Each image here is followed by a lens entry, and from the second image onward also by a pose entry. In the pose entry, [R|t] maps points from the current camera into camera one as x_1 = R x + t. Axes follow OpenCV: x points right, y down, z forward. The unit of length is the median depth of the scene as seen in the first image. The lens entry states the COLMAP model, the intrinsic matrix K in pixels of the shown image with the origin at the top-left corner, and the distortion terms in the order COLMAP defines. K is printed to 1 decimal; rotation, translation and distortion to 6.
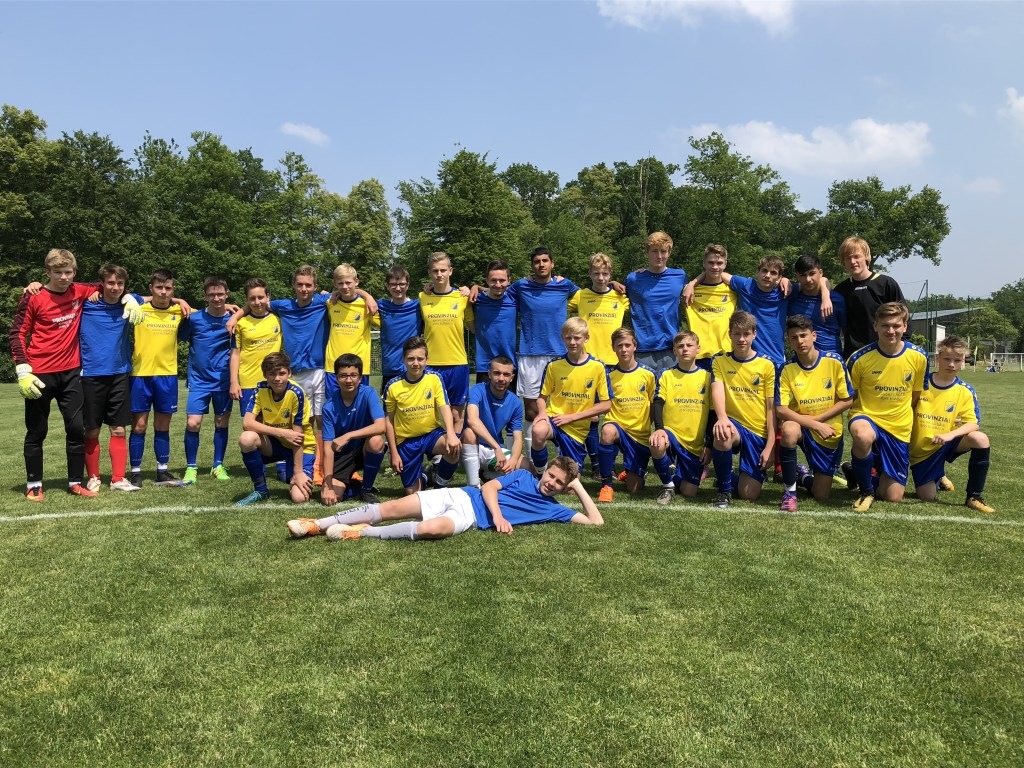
lens RADIAL K [[887.9, 0, 496.1], [0, 887.9, 372.7], [0, 0, 1]] dist [0.013351, 0.000760]
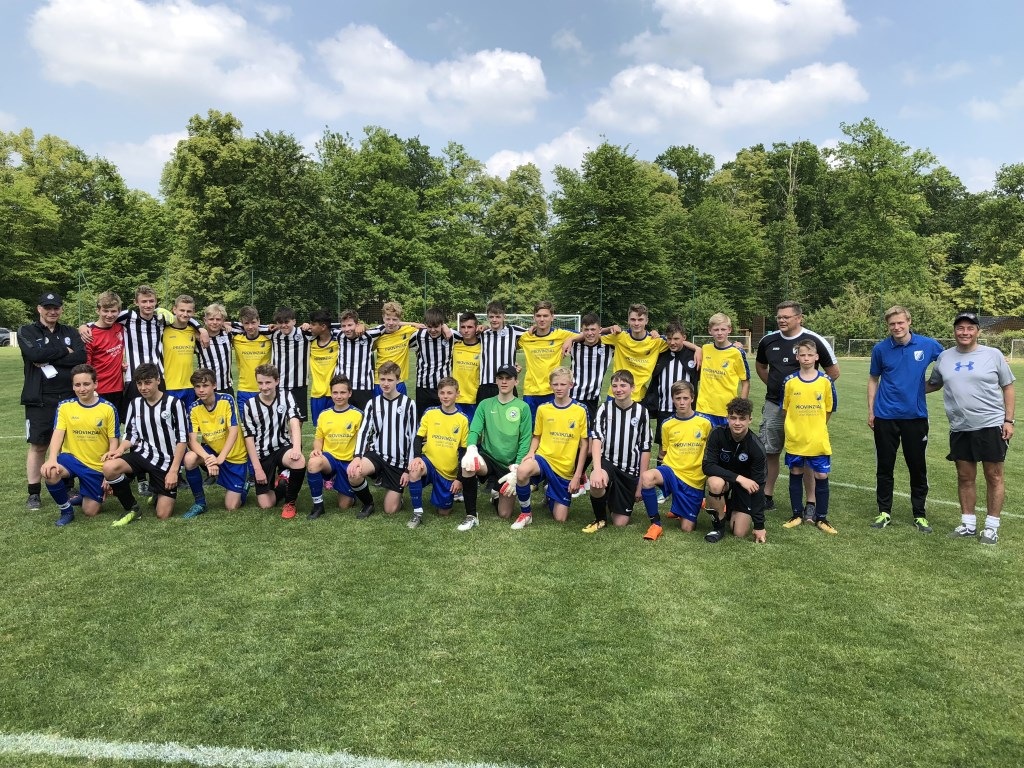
lens RADIAL K [[902.1, 0, 505.8], [0, 902.1, 384.0], [0, 0, 1]] dist [0.089713, -0.224798]
pose [[0.982402, 0.039755, -0.182498, 0.043839], [-0.031769, 0.998414, 0.046479, -0.006865], [0.184057, -0.039863, 0.982107, -0.080232]]
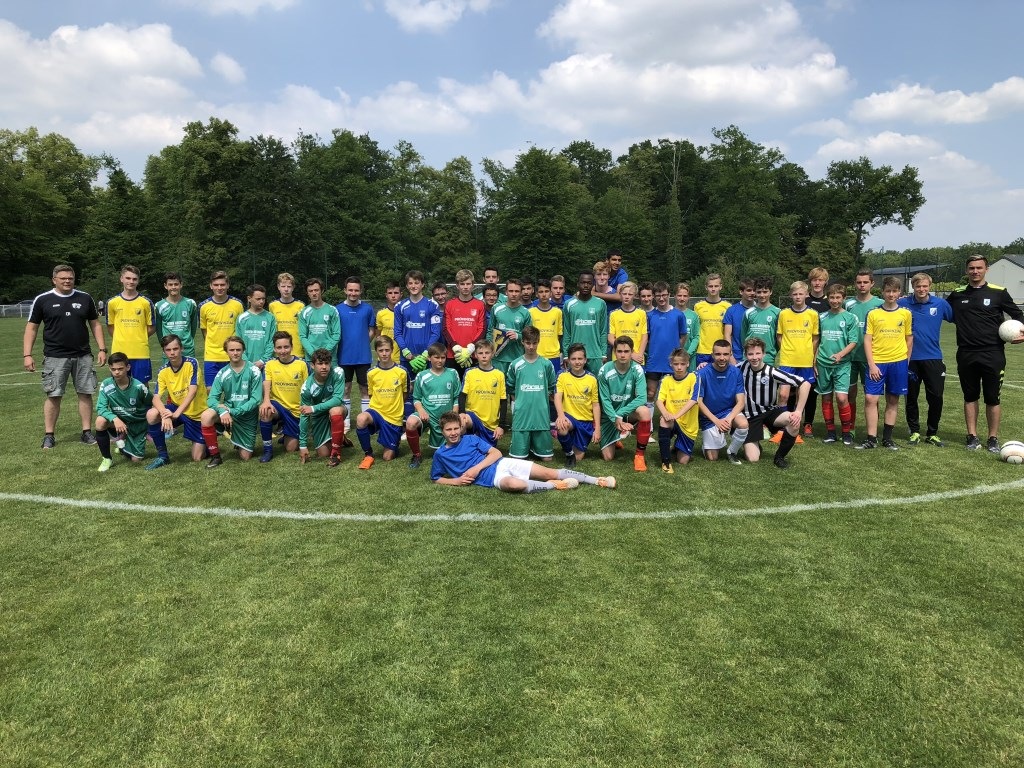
lens RADIAL K [[849.9, 0, 506.1], [0, 849.9, 384.0], [0, 0, 1]] dist [0.060659, -0.119765]
pose [[0.997682, 0.019651, -0.065151, 0.008968], [-0.013867, 0.996018, 0.088063, -0.003682], [0.066622, -0.086956, 0.993982, -0.256381]]
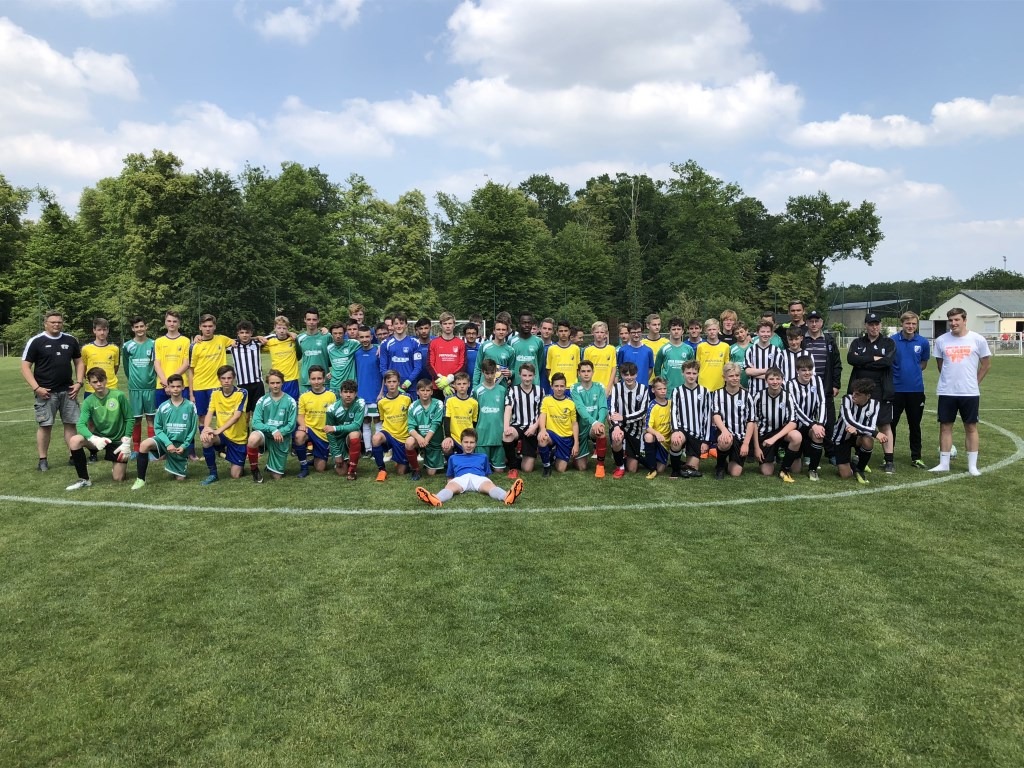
lens RADIAL K [[902.1, 0, 505.8], [0, 902.1, 384.0], [0, 0, 1]] dist [0.089713, -0.224798]
pose [[0.999869, 0.008535, -0.013719, 0.004518], [-0.007964, 0.999121, 0.041150, -0.003493], [0.014058, -0.041035, 0.999059, -0.283875]]
